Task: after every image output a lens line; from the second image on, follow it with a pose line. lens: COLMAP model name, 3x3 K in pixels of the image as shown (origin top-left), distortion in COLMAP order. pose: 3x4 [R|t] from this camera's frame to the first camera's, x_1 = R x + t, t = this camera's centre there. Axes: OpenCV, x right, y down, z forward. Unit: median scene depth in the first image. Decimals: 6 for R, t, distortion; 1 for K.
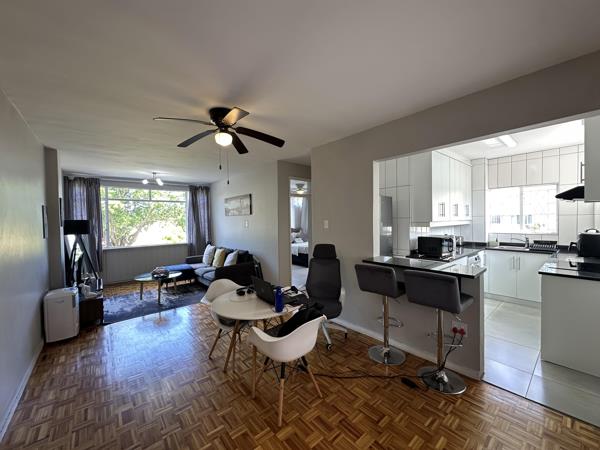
lens RADIAL K [[240.5, 0, 297.0], [0, 240.5, 226.4], [0, 0, 1]] dist [-0.013366, 0.000870]
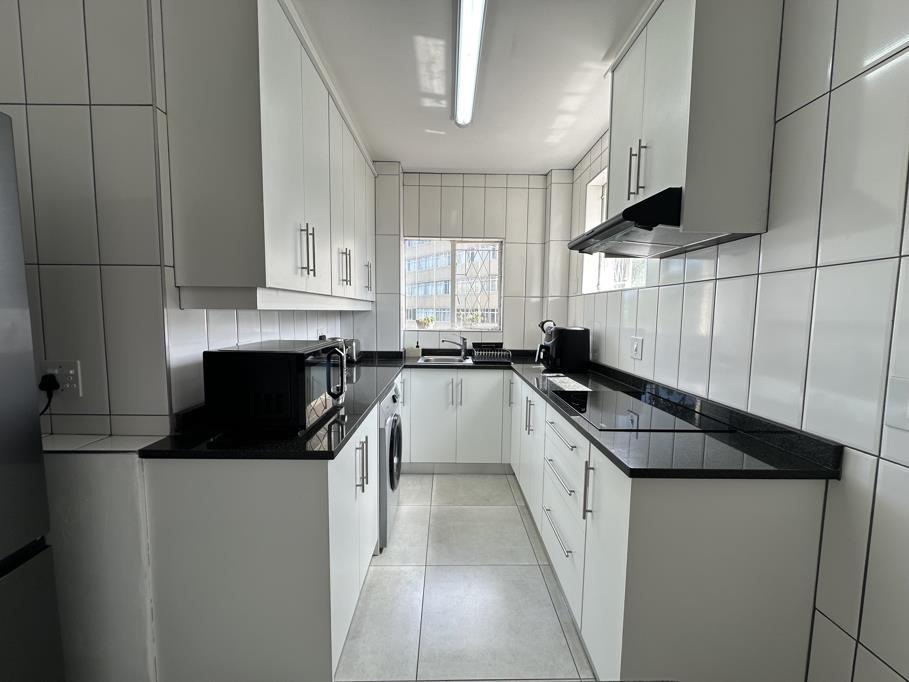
lens RADIAL K [[364.4, 0, 450.4], [0, 364.4, 334.6], [0, 0, 1]] dist [-0.013366, 0.000870]
pose [[0.632291, -0.027573, 0.774240, 0.331311], [0.002413, 0.999432, 0.033622, 0.013518], [-0.774727, -0.019391, 0.631998, 0.518841]]
